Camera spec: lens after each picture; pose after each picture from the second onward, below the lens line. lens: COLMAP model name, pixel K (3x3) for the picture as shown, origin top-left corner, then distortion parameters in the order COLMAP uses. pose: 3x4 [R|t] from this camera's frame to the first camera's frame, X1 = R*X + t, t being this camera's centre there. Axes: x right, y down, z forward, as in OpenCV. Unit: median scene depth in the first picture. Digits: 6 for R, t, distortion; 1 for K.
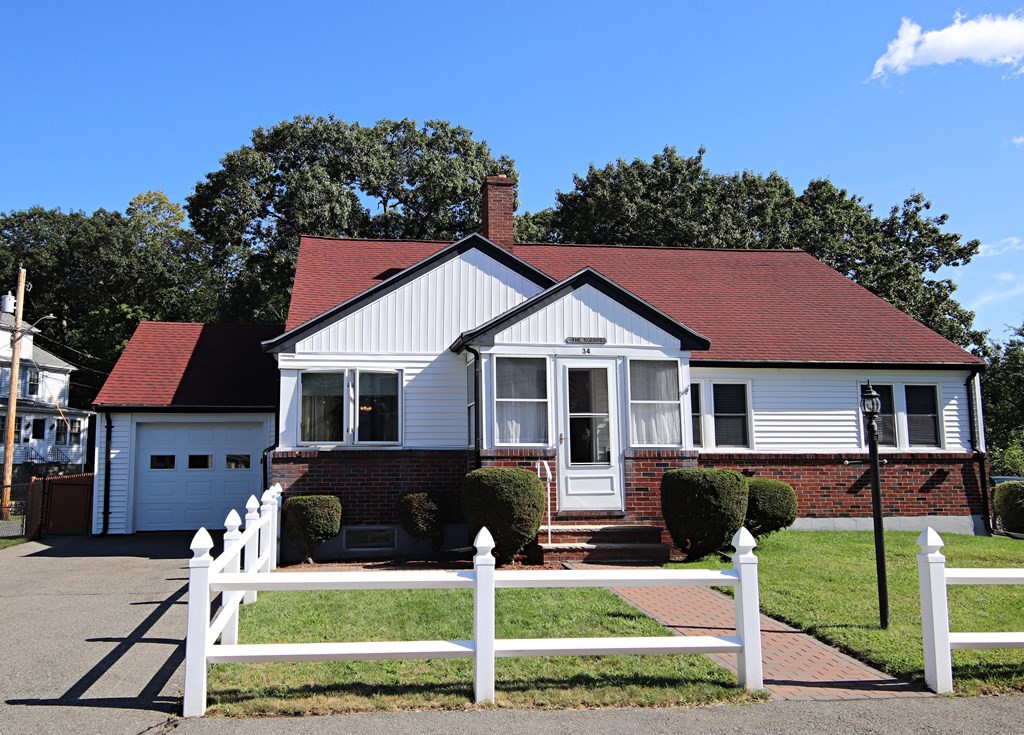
lens RADIAL K [[883.4, 0, 467.2], [0, 883.4, 344.7], [0, 0, 1]] dist [0.005288, -0.007352]
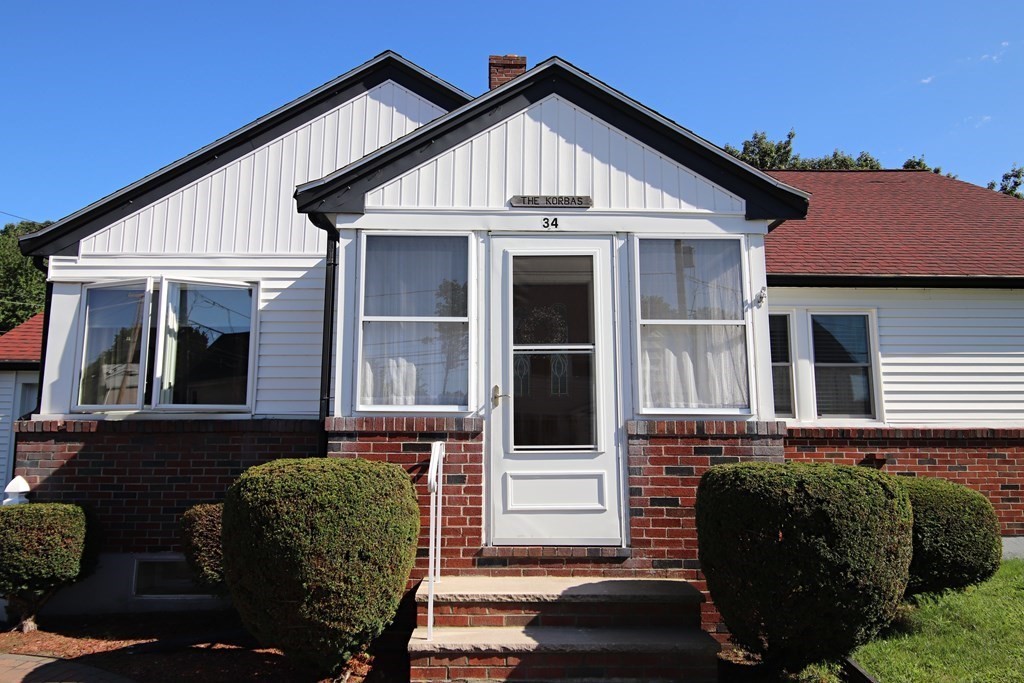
lens RADIAL K [[707.4, 0, 509.7], [0, 707.4, 336.5], [0, 0, 1]] dist [0.008375, -0.006568]
pose [[0.992540, -0.011023, -0.121424, 0.152271], [0.010542, 0.999934, -0.004597, 0.070007], [0.121466, 0.003283, 0.992590, 0.570719]]
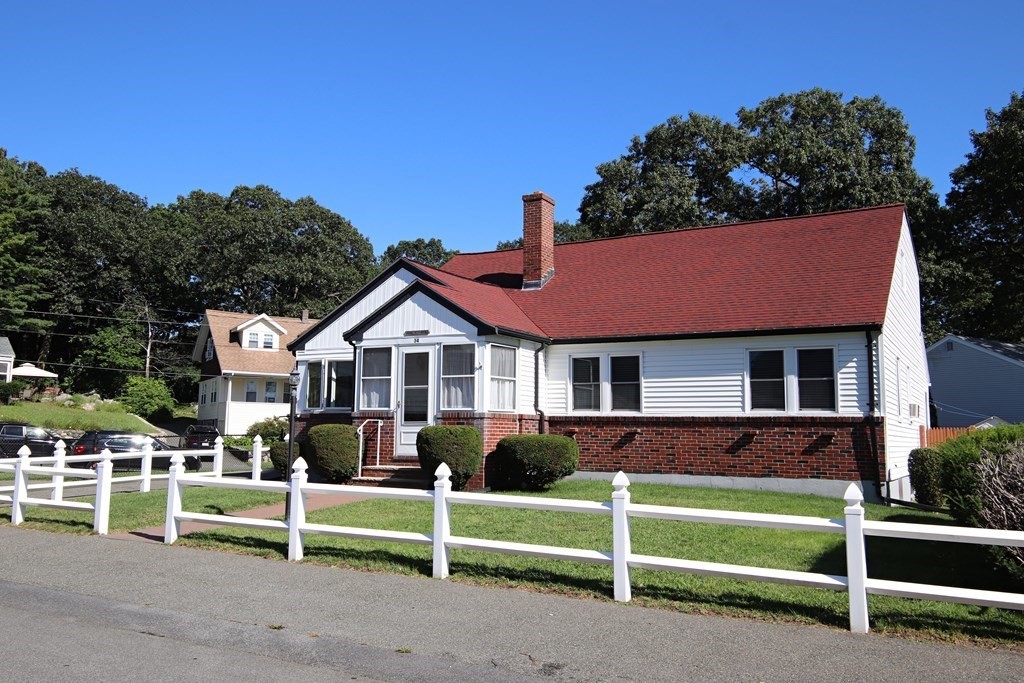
lens RADIAL K [[844.6, 0, 514.4], [0, 844.6, 343.9], [0, 0, 1]] dist [0.036045, 0.004624]
pose [[0.801547, -0.049571, -0.595874, 0.987596], [0.067780, 0.997667, 0.008179, 0.011432], [0.594078, -0.046944, 0.803036, 0.036819]]
